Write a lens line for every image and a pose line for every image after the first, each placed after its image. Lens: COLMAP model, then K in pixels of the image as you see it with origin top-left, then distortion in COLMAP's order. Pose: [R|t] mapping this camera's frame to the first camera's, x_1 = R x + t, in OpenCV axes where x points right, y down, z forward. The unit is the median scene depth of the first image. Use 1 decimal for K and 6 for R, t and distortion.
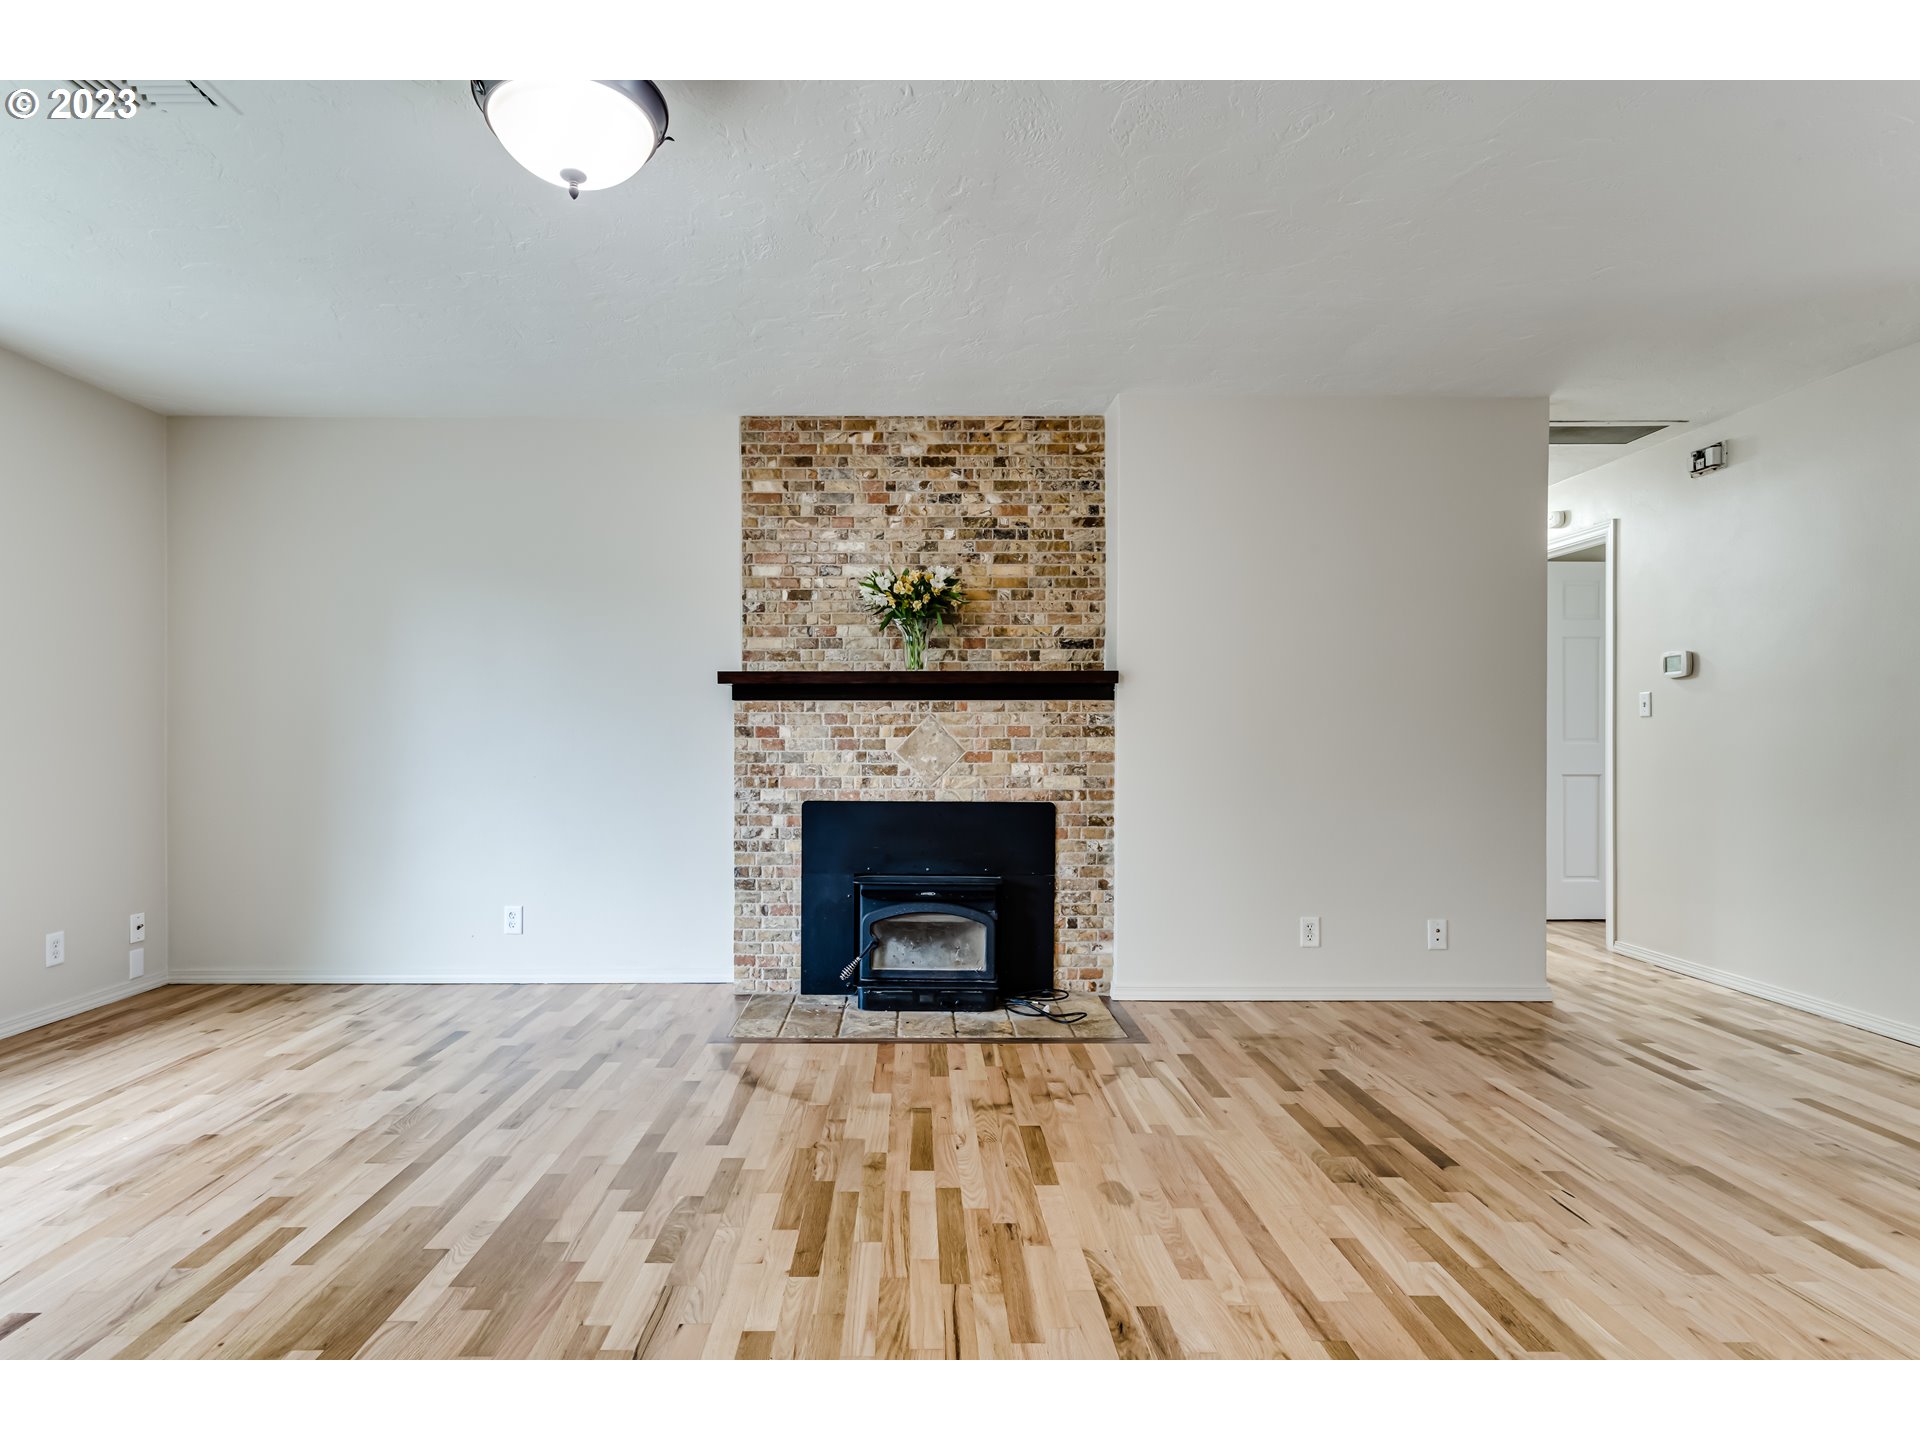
lens RADIAL K [[882.8, 0, 954.7], [0, 882.8, 751.2], [0, 0, 1]] dist [-0.000330, 0.000783]
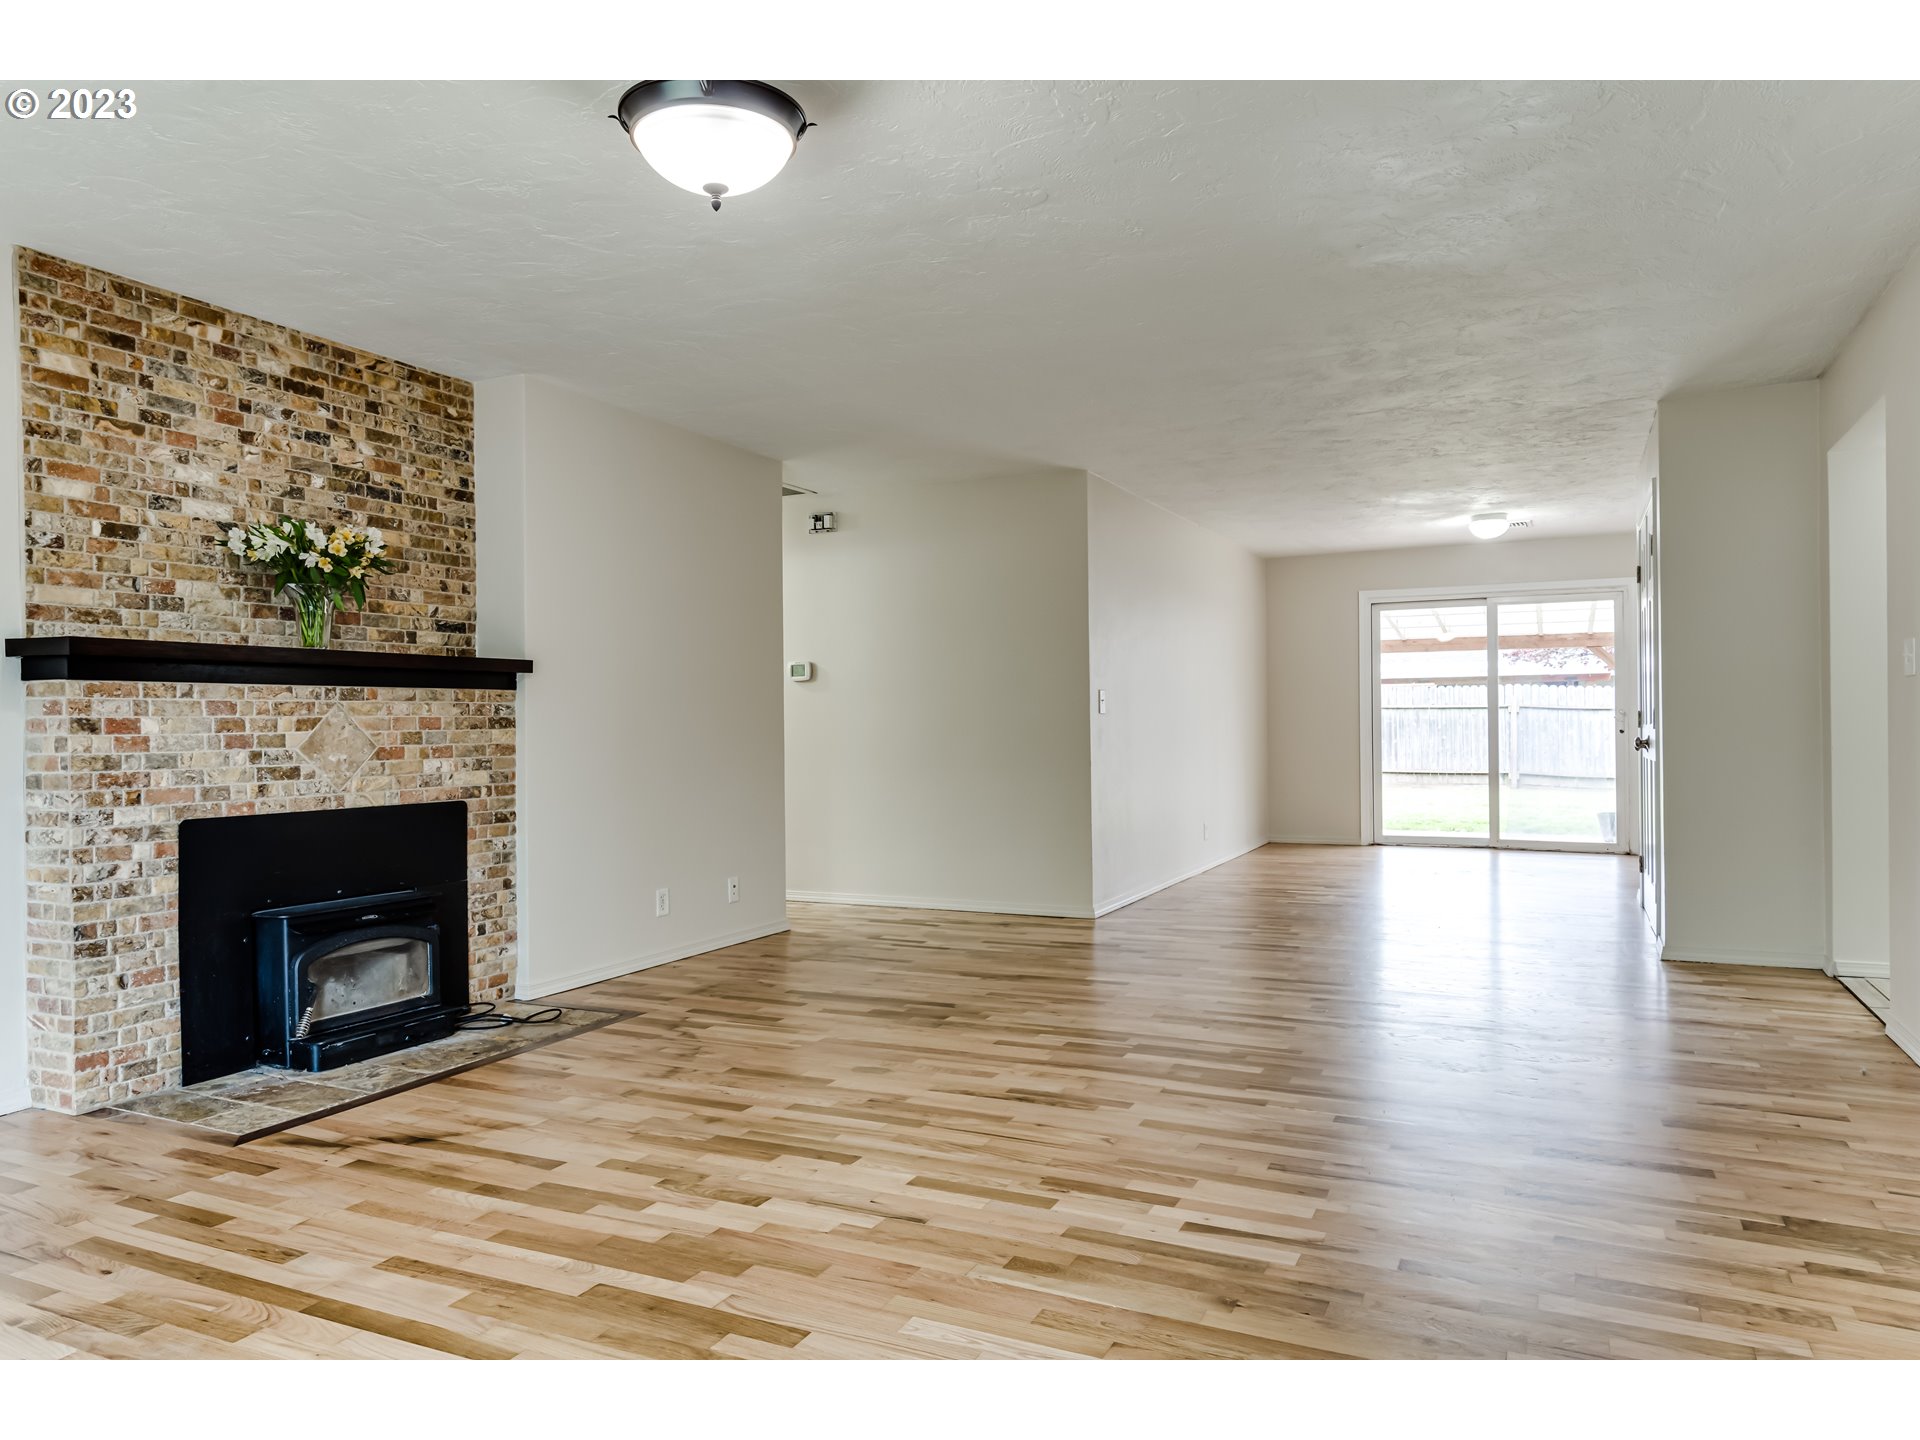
lens RADIAL K [[882.8, 0, 954.7], [0, 882.8, 751.2], [0, 0, 1]] dist [-0.000330, 0.000783]
pose [[0.596735, -0.033260, 0.801749, -0.344959], [0.026737, 0.999410, 0.021560, 0.000644], [-0.801993, 0.008571, 0.597272, 0.049154]]
